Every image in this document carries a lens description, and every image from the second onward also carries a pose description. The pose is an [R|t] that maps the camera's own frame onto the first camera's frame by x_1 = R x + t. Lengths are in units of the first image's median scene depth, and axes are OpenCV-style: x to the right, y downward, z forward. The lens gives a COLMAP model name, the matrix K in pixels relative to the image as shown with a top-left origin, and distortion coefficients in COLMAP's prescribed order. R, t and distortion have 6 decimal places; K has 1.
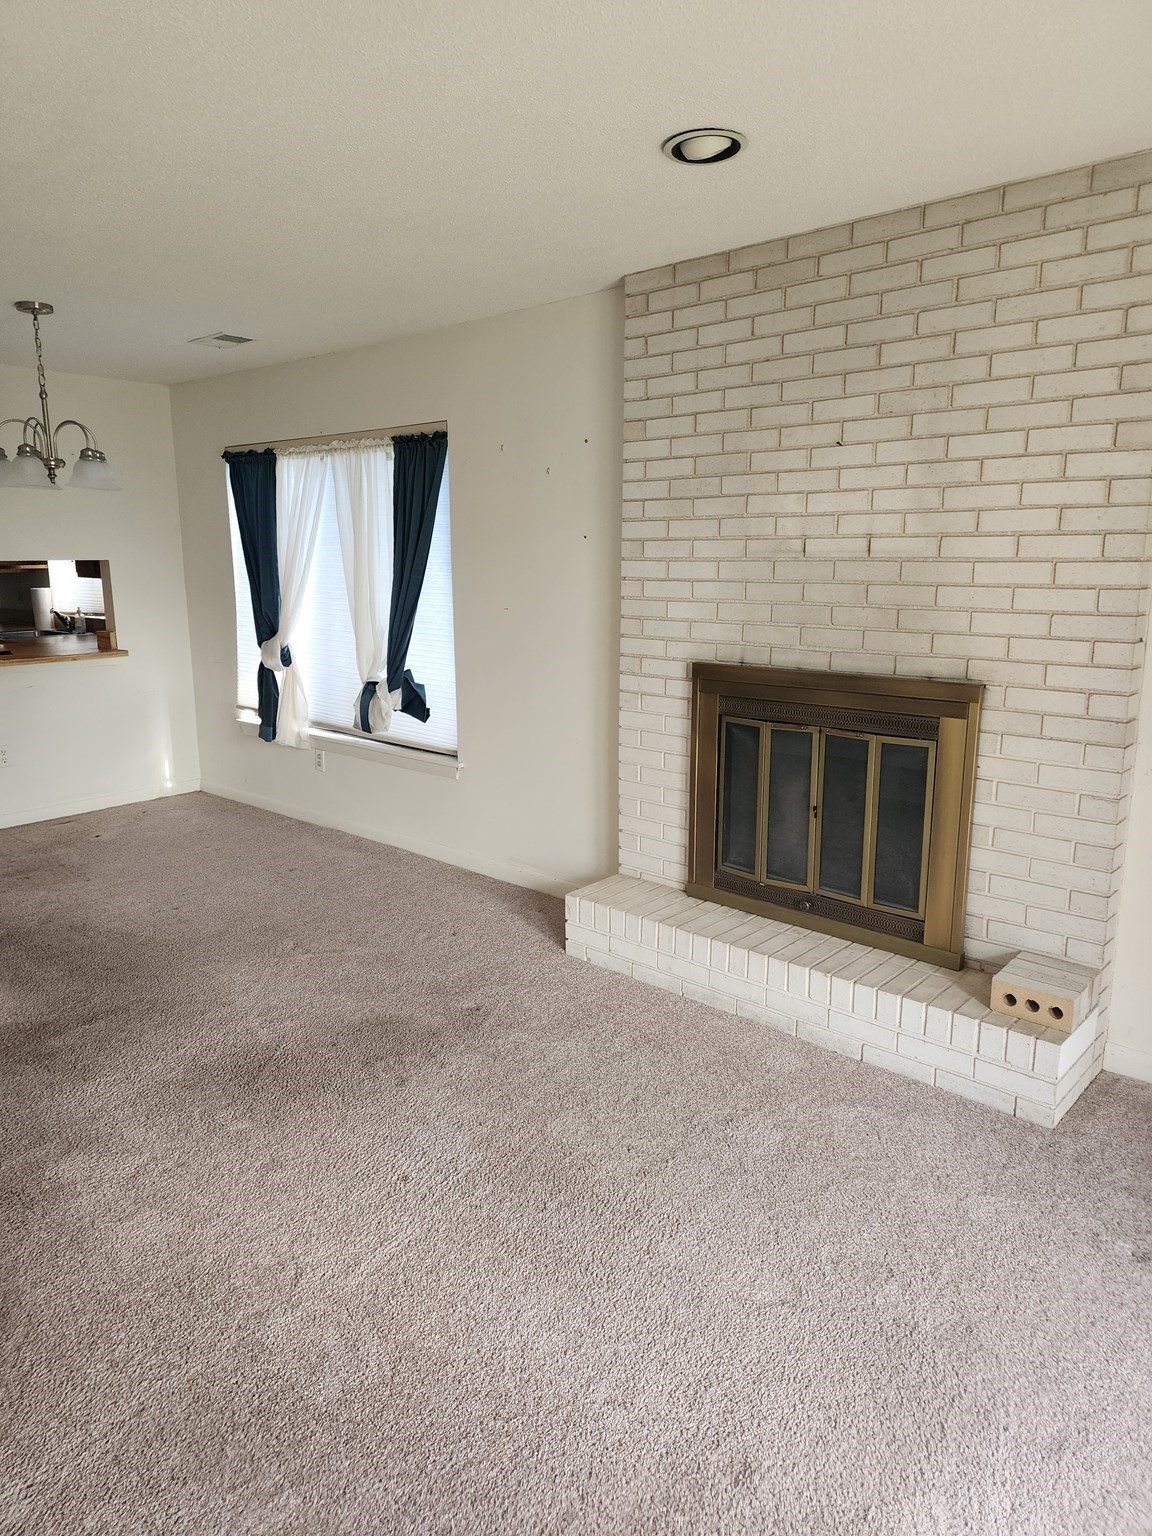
lens RADIAL K [[1041.8, 0, 576.0], [0, 1041.8, 768.0], [0, 0, 1]] dist [-0.004947, -0.002688]
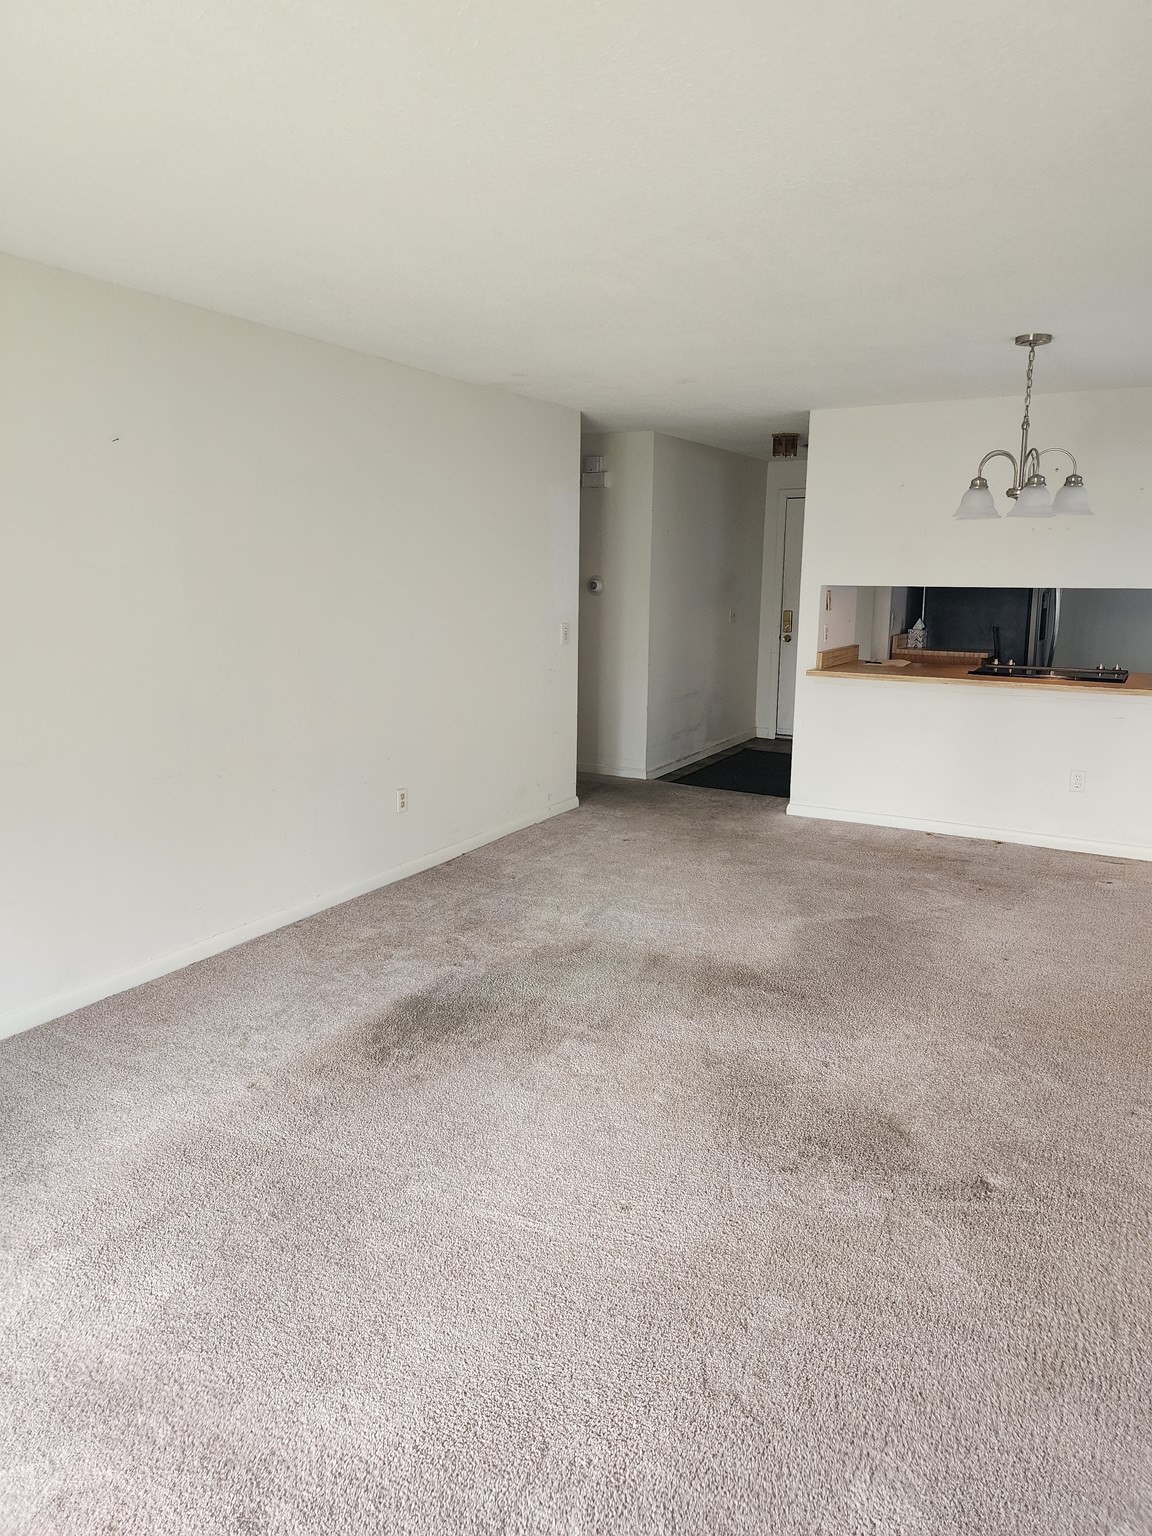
lens RADIAL K [[1041.8, 0, 576.0], [0, 1041.8, 768.0], [0, 0, 1]] dist [-0.004947, -0.002688]
pose [[0.197547, 0.199720, -0.959733, 0.446344], [-0.227080, 0.961720, 0.153393, -0.096068], [0.953630, 0.187634, 0.235338, 0.415360]]
